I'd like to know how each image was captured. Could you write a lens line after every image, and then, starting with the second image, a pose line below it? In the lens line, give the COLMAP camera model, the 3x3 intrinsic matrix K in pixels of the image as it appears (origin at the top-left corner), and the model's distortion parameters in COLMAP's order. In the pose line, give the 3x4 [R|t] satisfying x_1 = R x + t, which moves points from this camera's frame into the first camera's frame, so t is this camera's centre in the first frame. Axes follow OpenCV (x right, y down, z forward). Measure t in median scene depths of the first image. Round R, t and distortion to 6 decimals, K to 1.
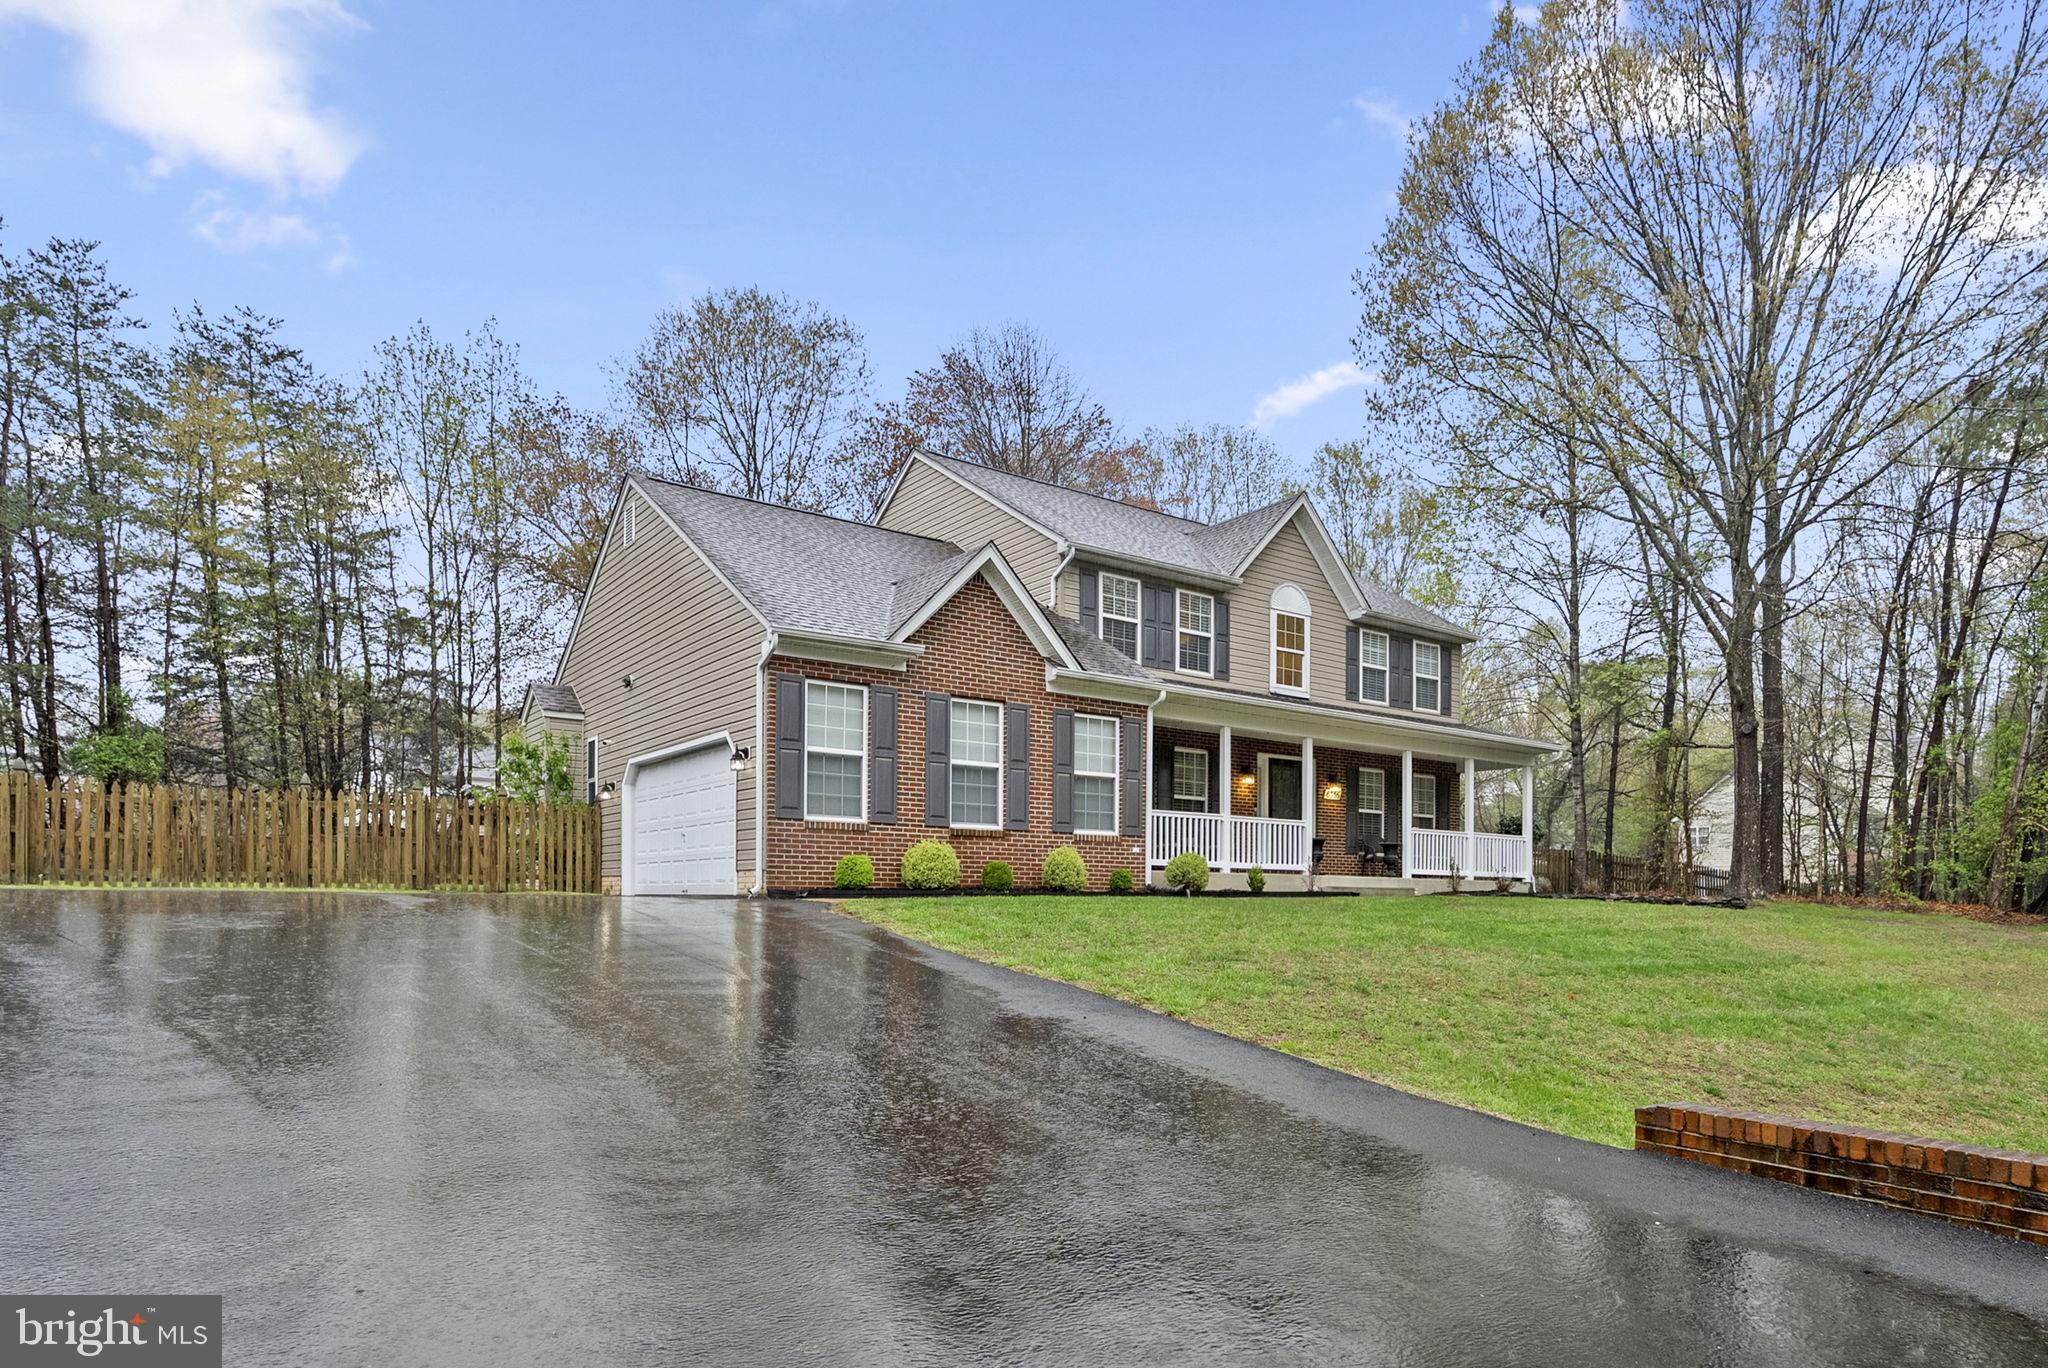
lens RADIAL K [[939.5, 0, 1021.5], [0, 939.5, 687.1], [0, 0, 1]] dist [-0.001246, -0.000058]
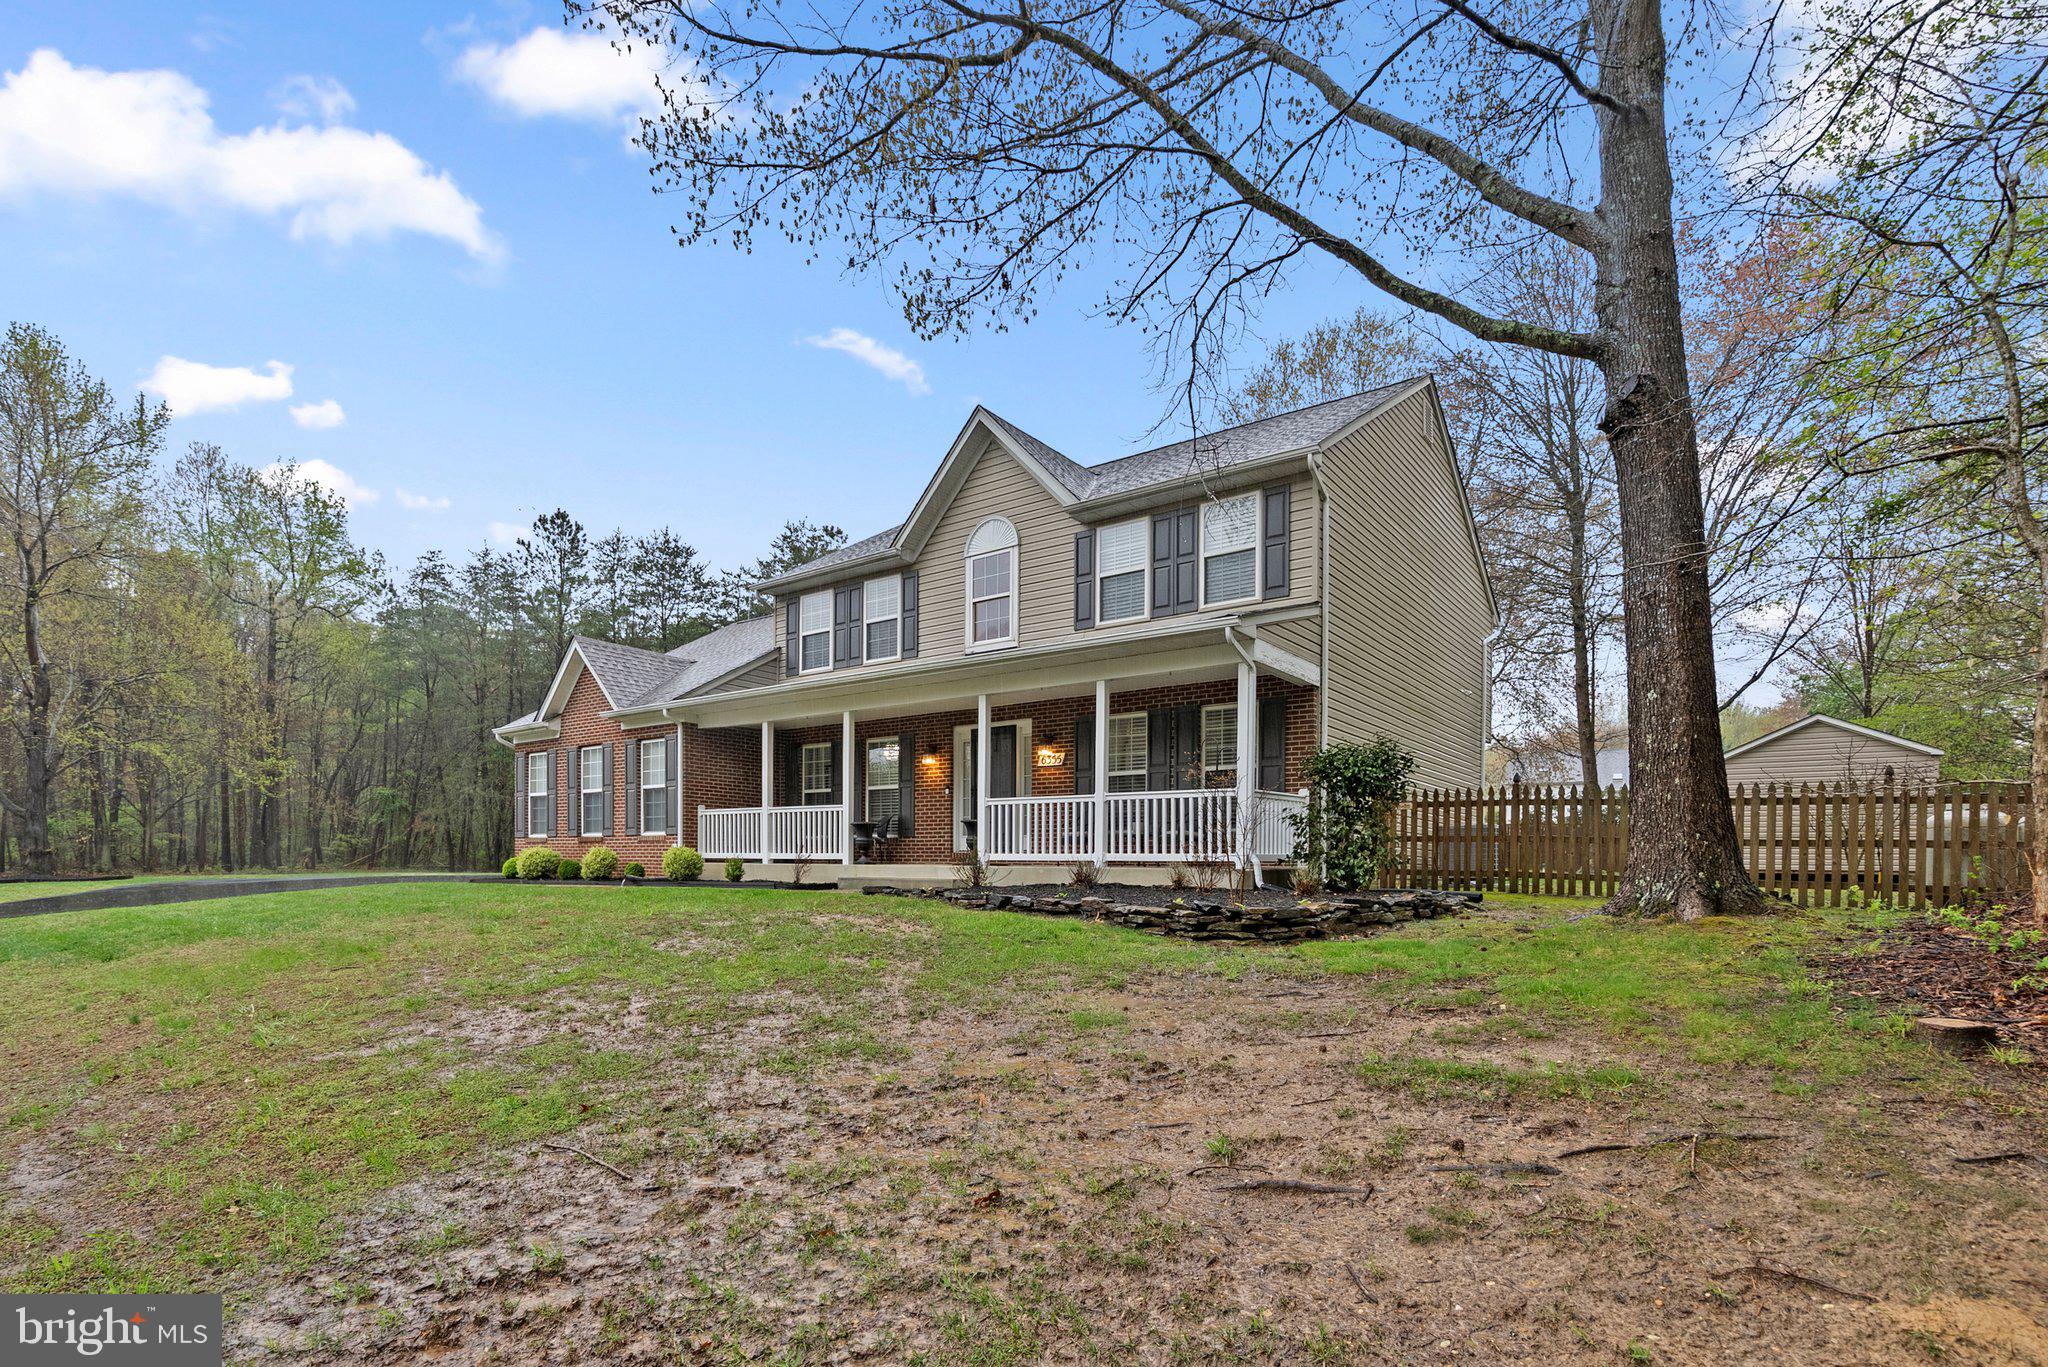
lens RADIAL K [[939.5, 0, 1021.5], [0, 939.5, 686.6], [0, 0, 1]] dist [-0.001246, -0.000058]
pose [[0.395591, -0.189040, -0.898761, 1.218214], [0.177182, 0.975913, -0.127281, 0.177363], [0.901174, -0.108893, 0.419557, 0.788592]]
